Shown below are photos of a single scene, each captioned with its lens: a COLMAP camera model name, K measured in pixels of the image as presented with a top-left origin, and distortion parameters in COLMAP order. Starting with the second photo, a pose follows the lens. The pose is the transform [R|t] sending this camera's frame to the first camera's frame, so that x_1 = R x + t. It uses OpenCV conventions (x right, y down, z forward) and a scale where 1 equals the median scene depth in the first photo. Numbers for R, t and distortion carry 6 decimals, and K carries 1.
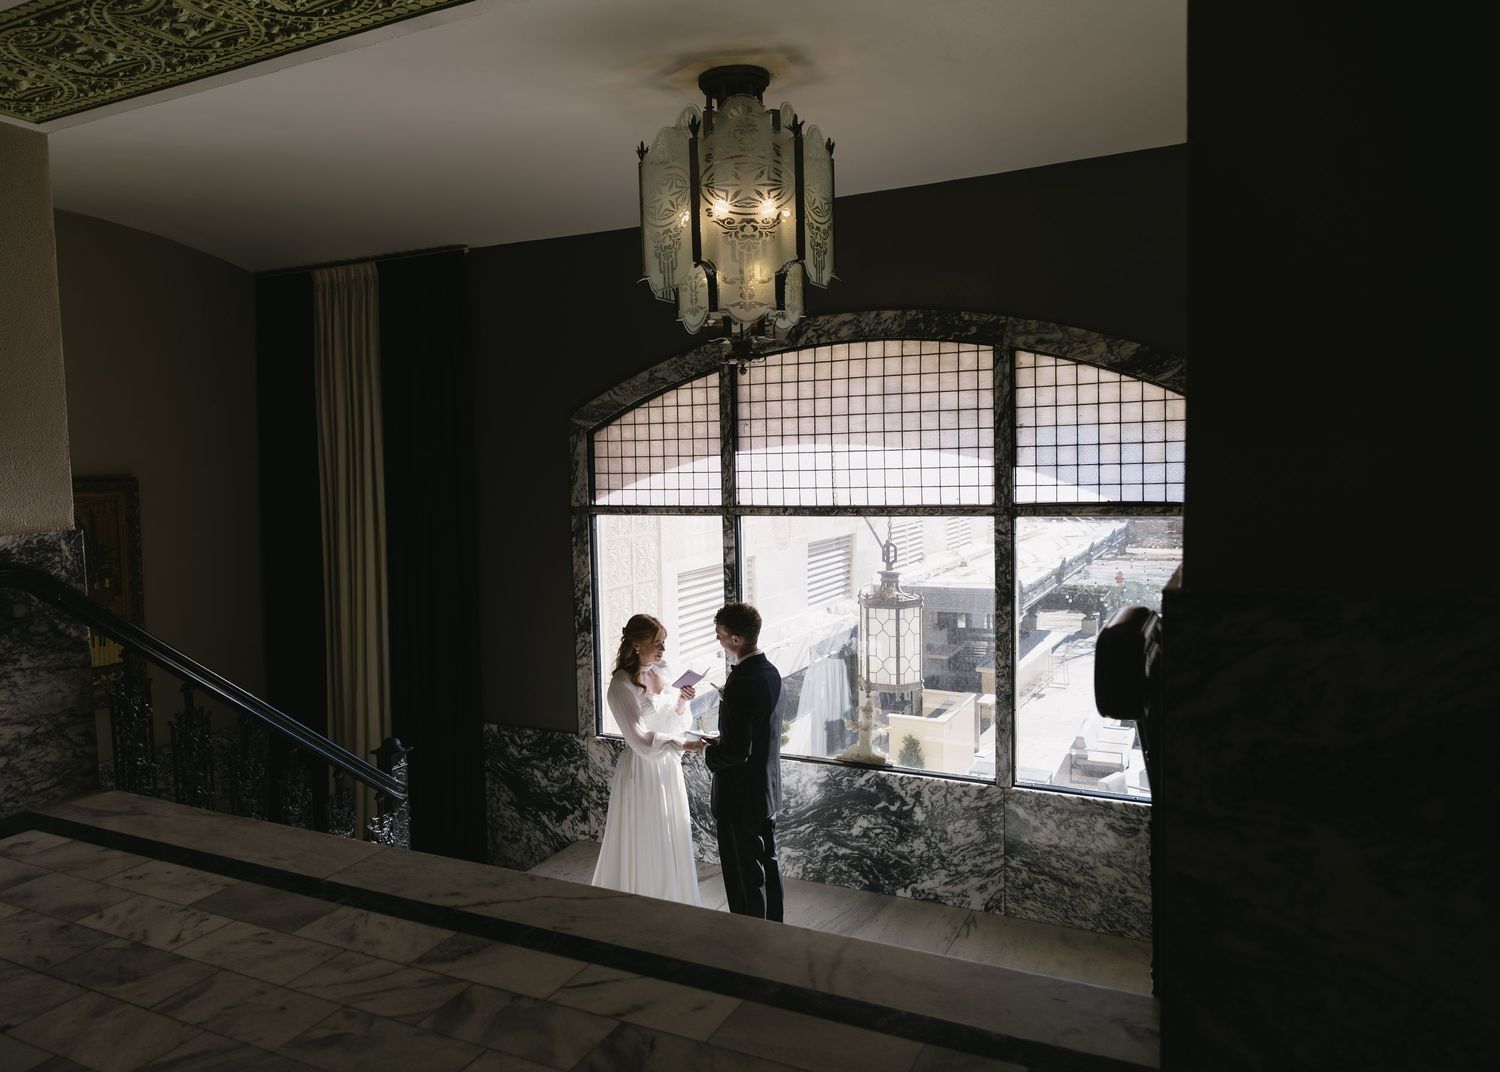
lens RADIAL K [[1049.8, 0, 680.0], [0, 1049.8, 539.1], [0, 0, 1]] dist [0.007174, -0.002811]
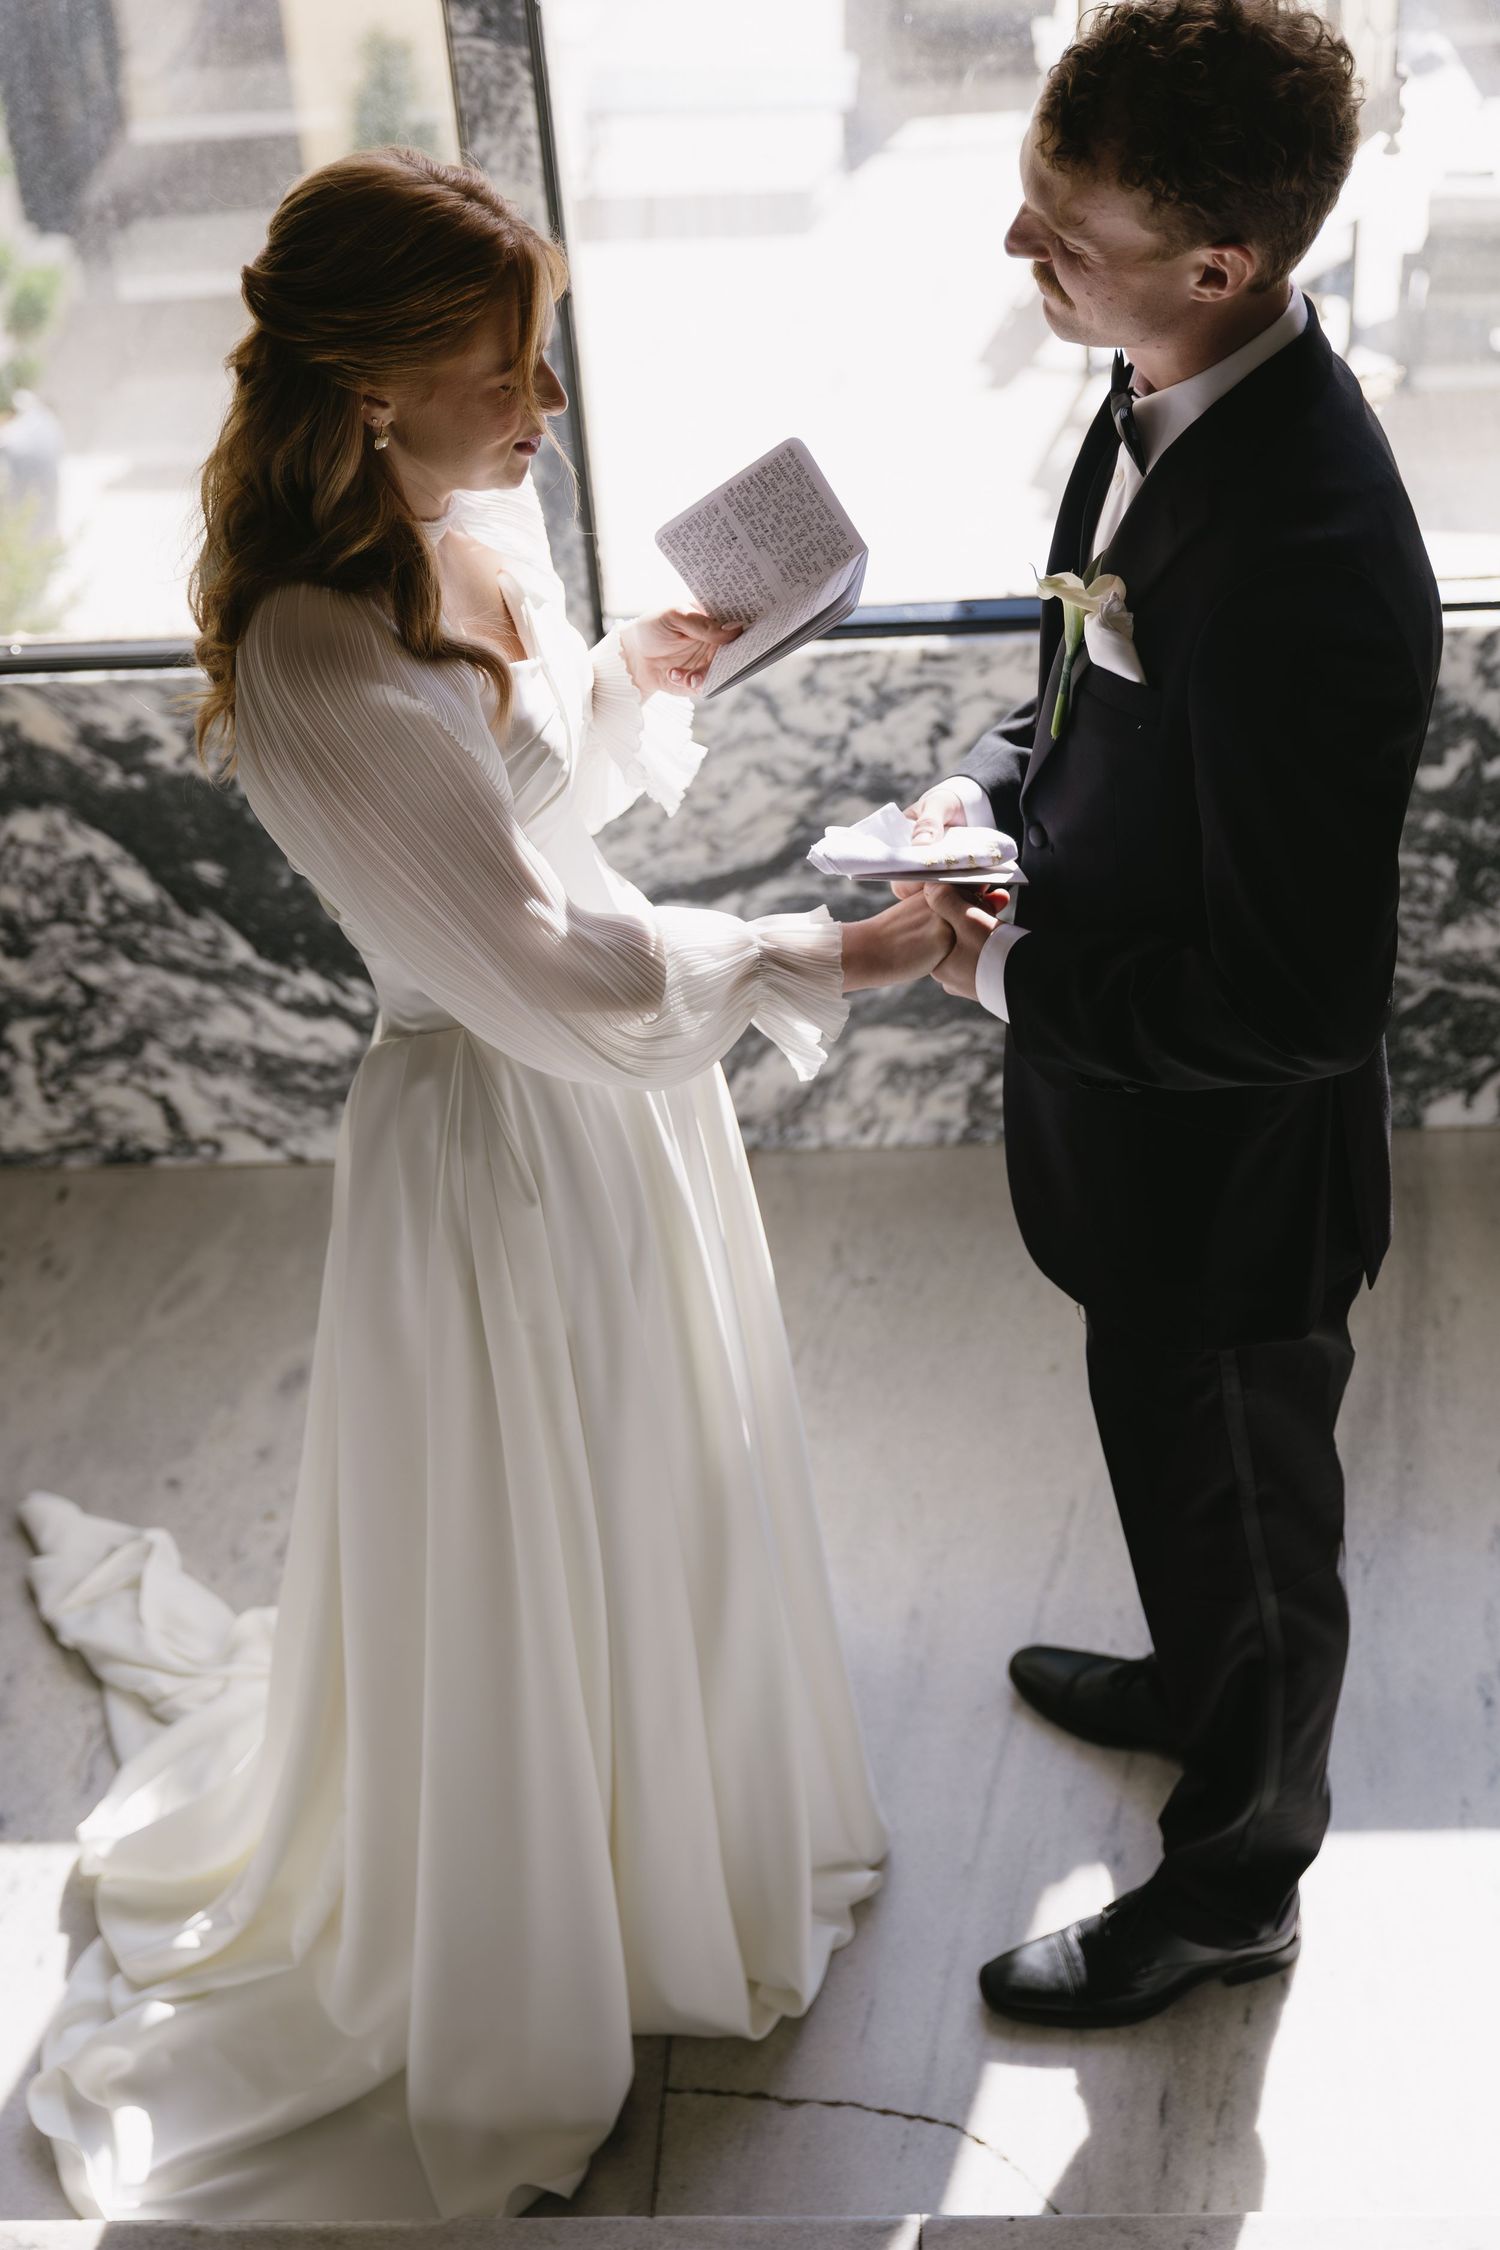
lens RADIAL K [[3422.9, 0, 754.0], [0, 3422.9, 1185.2], [0, 0, 1]] dist [0.014977, -0.054114]
pose [[0.901326, -0.292898, 0.319095, -0.152100], [0.082456, 0.839257, 0.537446, -0.046861], [-0.425220, -0.458103, 0.780596, 0.492750]]
